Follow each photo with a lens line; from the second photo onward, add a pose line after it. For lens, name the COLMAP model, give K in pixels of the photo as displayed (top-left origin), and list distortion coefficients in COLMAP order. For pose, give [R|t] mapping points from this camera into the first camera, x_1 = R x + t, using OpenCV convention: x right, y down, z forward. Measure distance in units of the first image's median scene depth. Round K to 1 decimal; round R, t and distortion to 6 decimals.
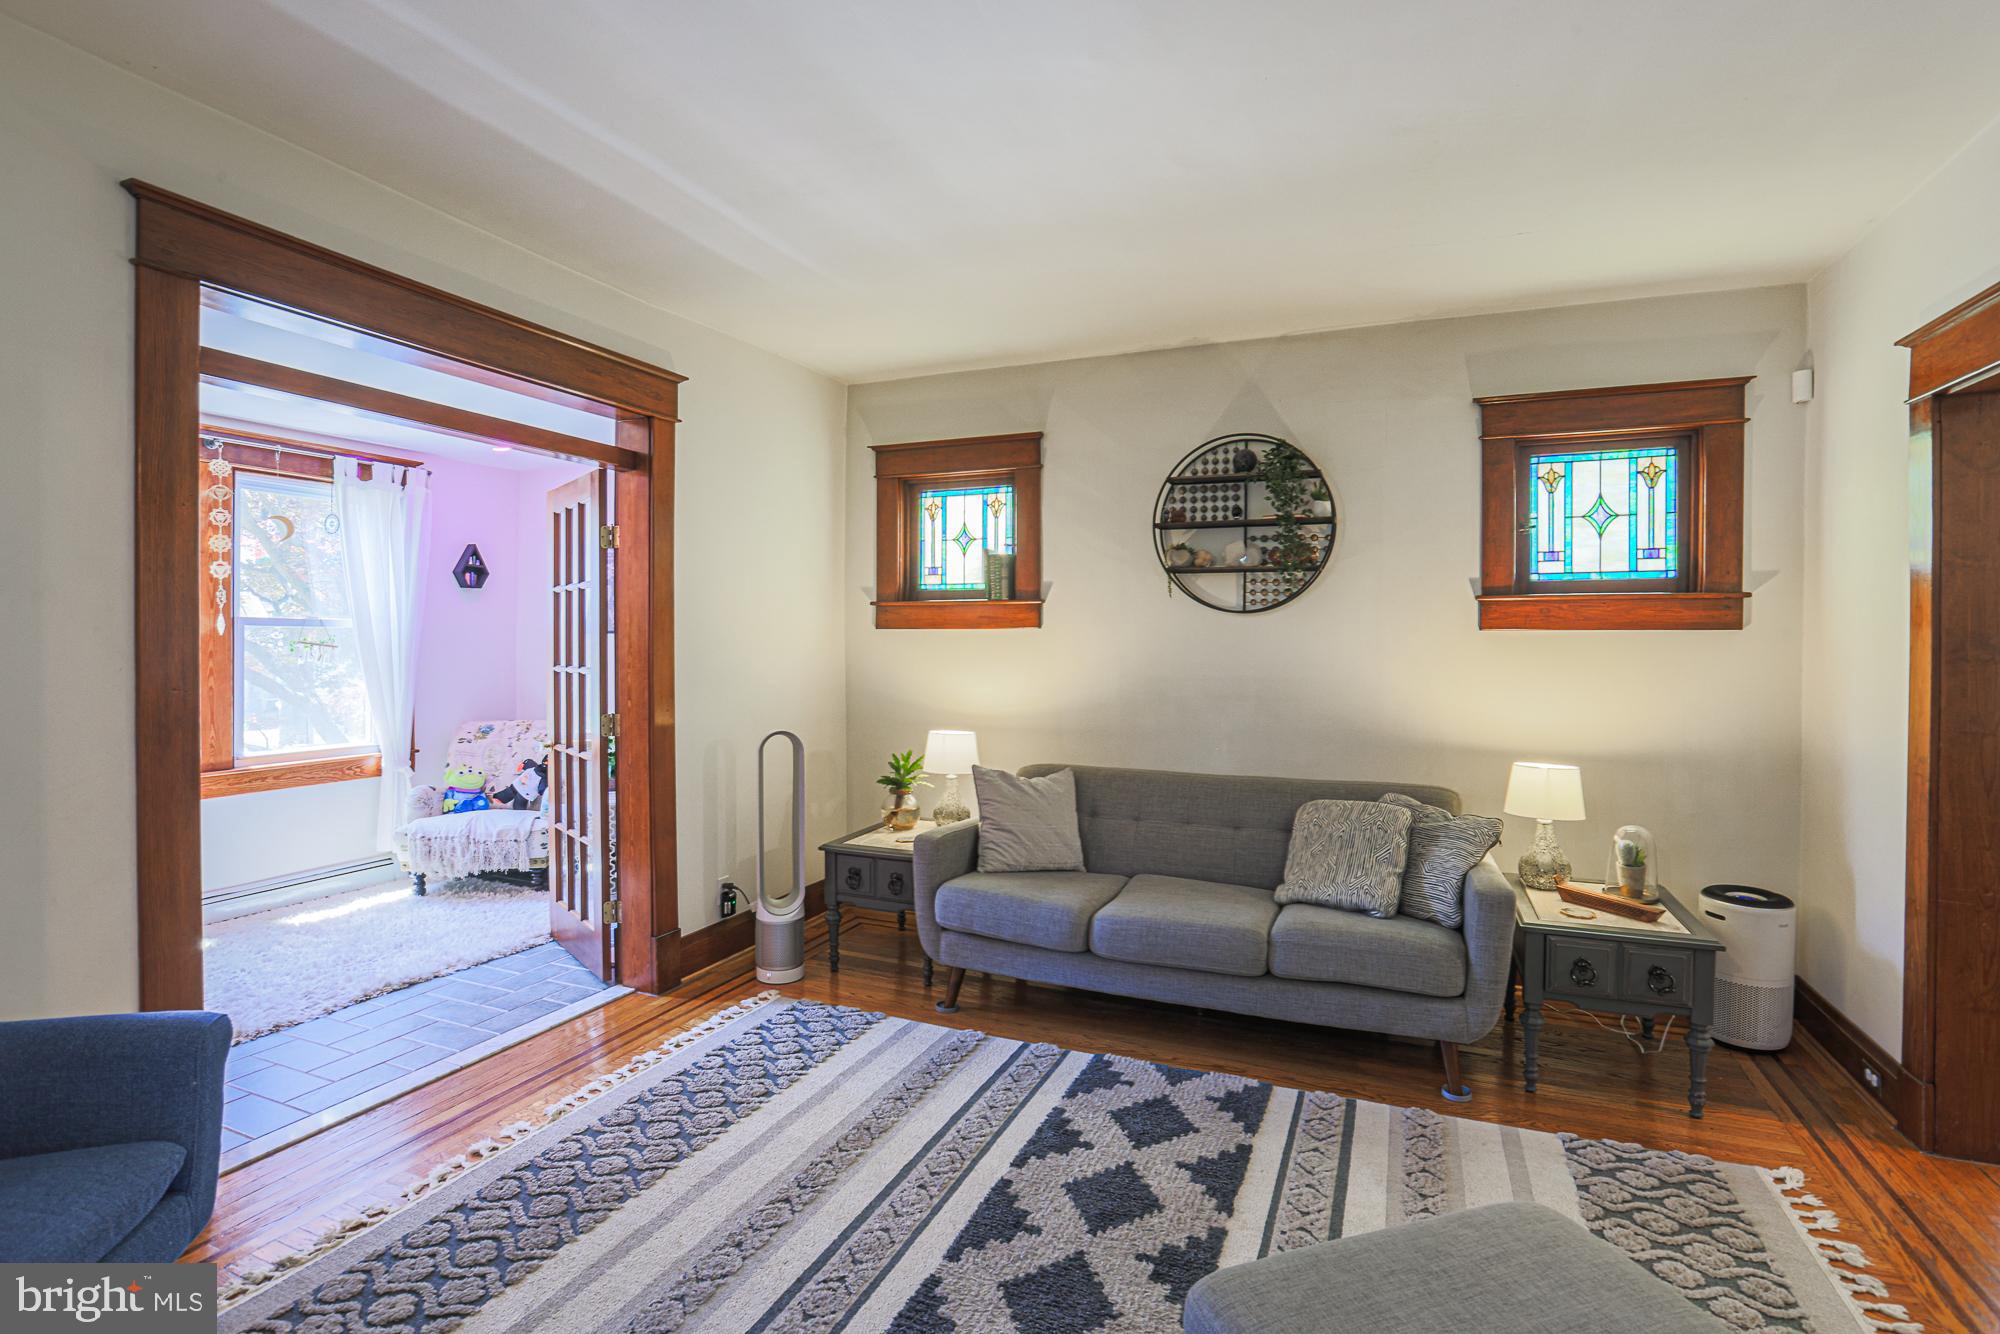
lens RADIAL K [[931.2, 0, 999.3], [0, 931.2, 644.2], [0, 0, 1]] dist [-0.080264, 0.040364]
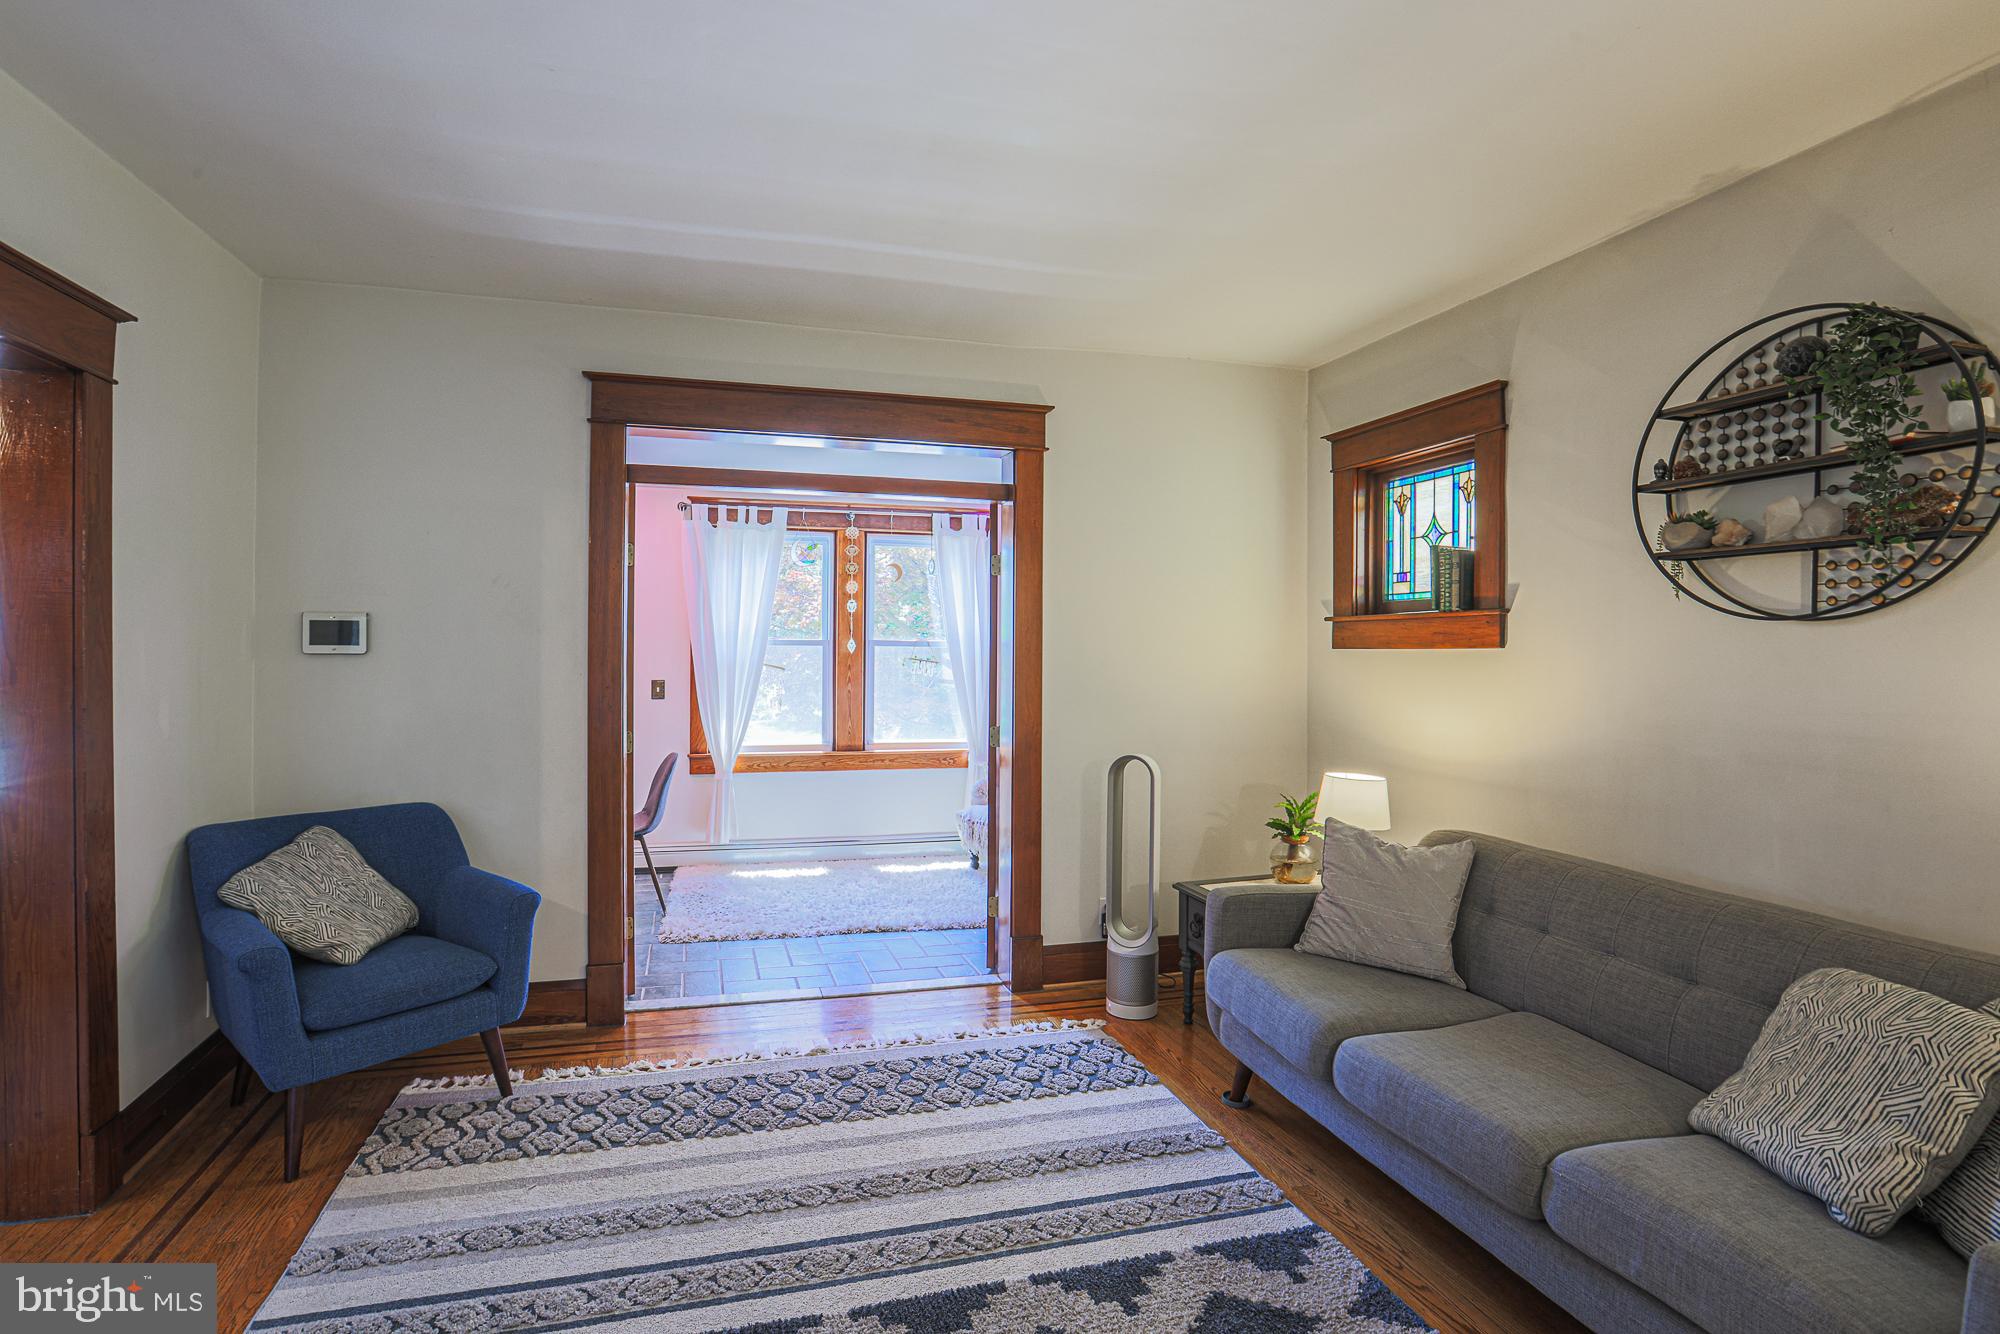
lens RADIAL K [[937.0, 0, 990.3], [0, 937.0, 658.1], [0, 0, 1]] dist [-0.041572, 0.009700]
pose [[0.631612, 0.006895, -0.775254, 0.394063], [-0.012423, 0.999922, -0.001227, -0.003534], [0.775185, 0.010406, 0.631648, 0.252608]]
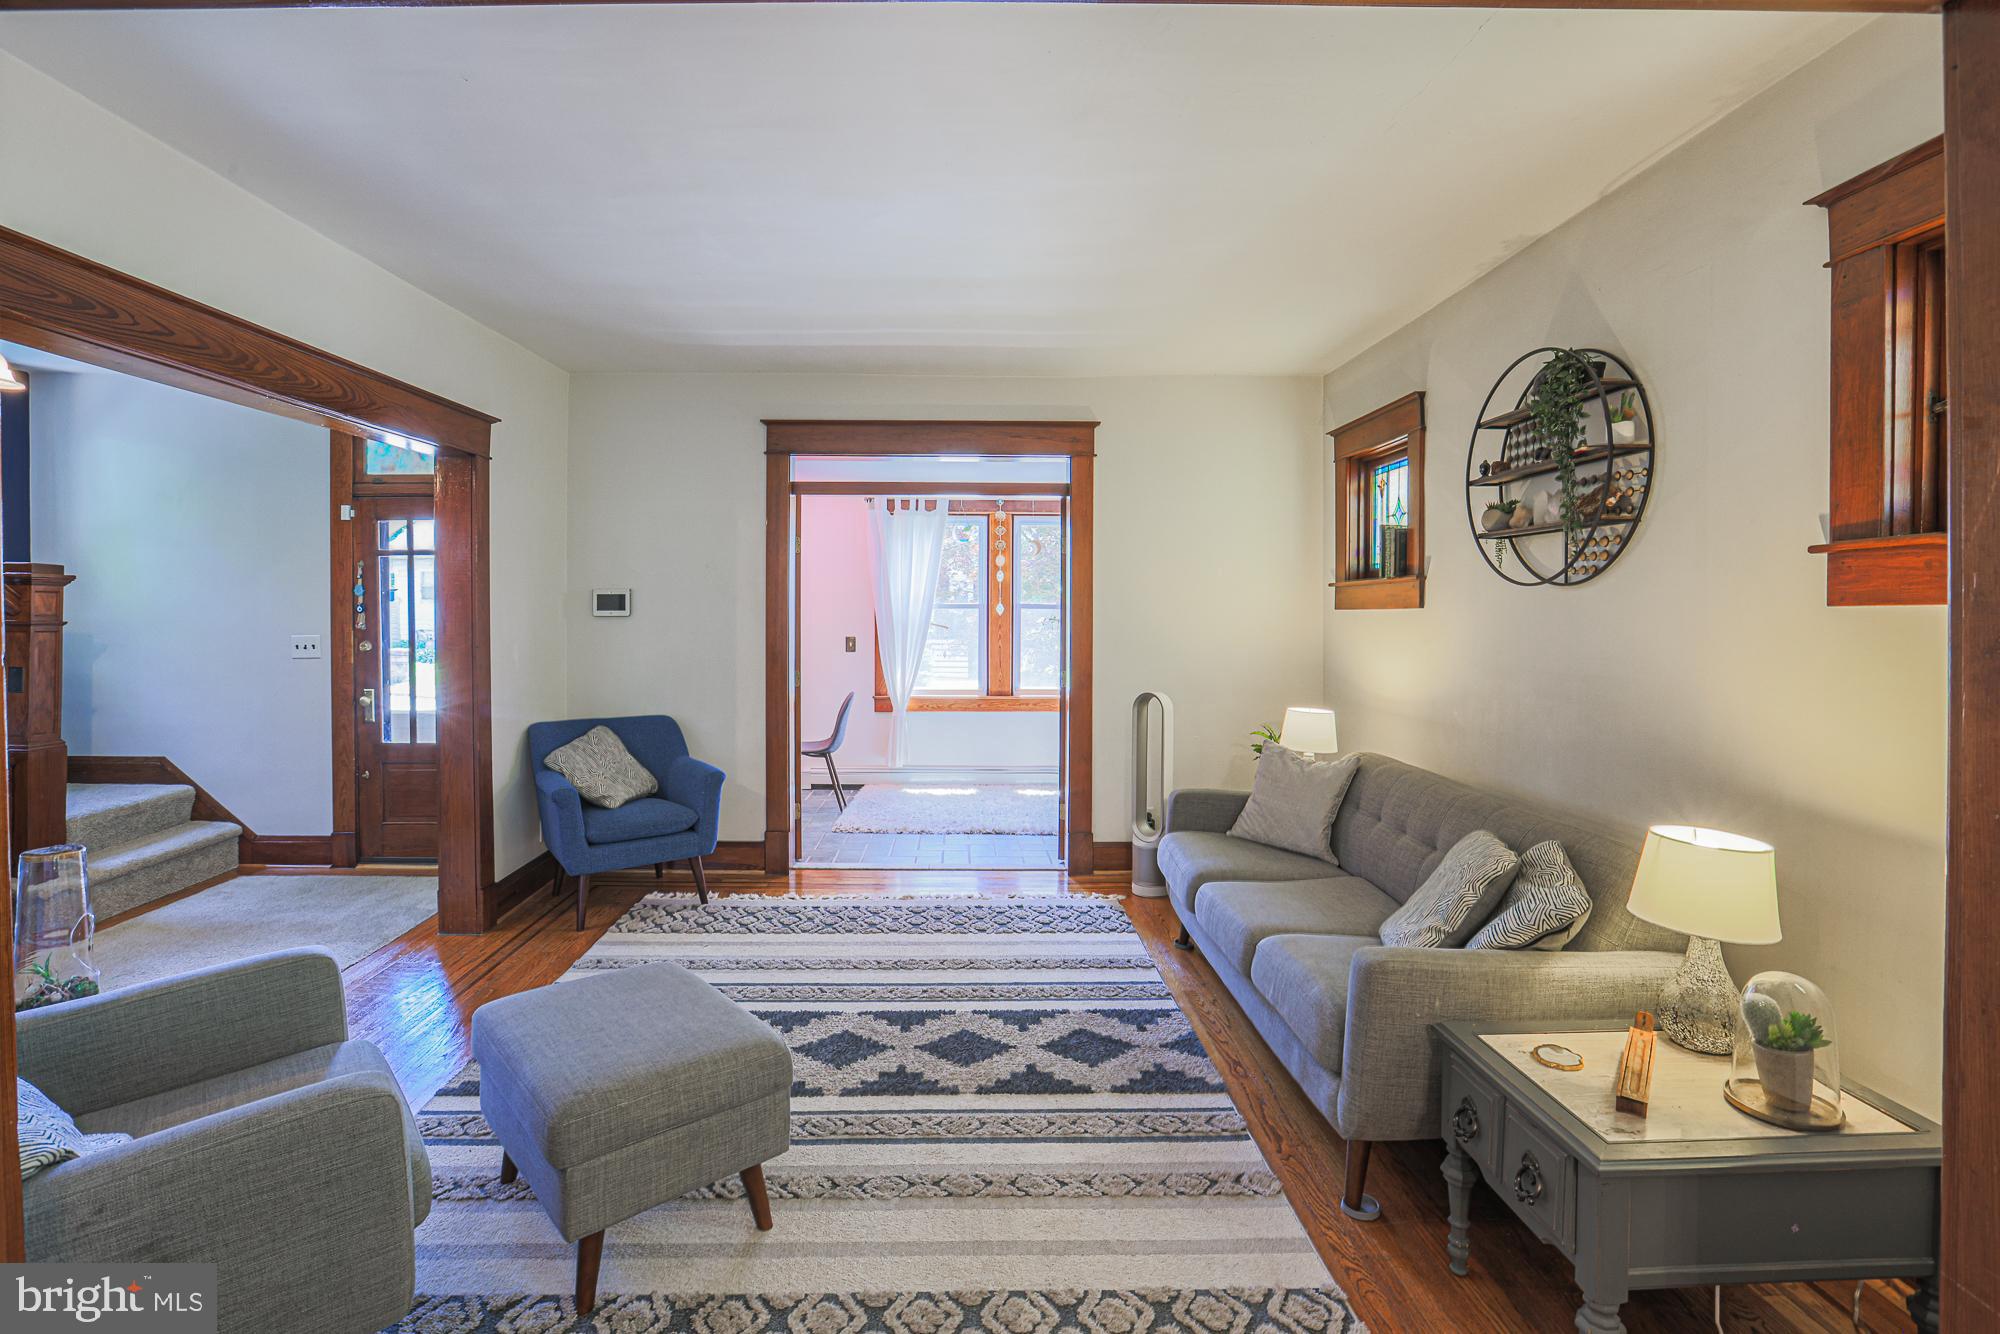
lens RADIAL K [[933.9, 0, 1000.3], [0, 933.9, 619.5], [0, 0, 1]] dist [-0.068897, 0.000094]
pose [[0.408465, 0.003642, -0.912767, 0.767480], [-0.009686, 0.999953, -0.000345, -0.001004], [0.912723, 0.008982, 0.408481, 0.288505]]
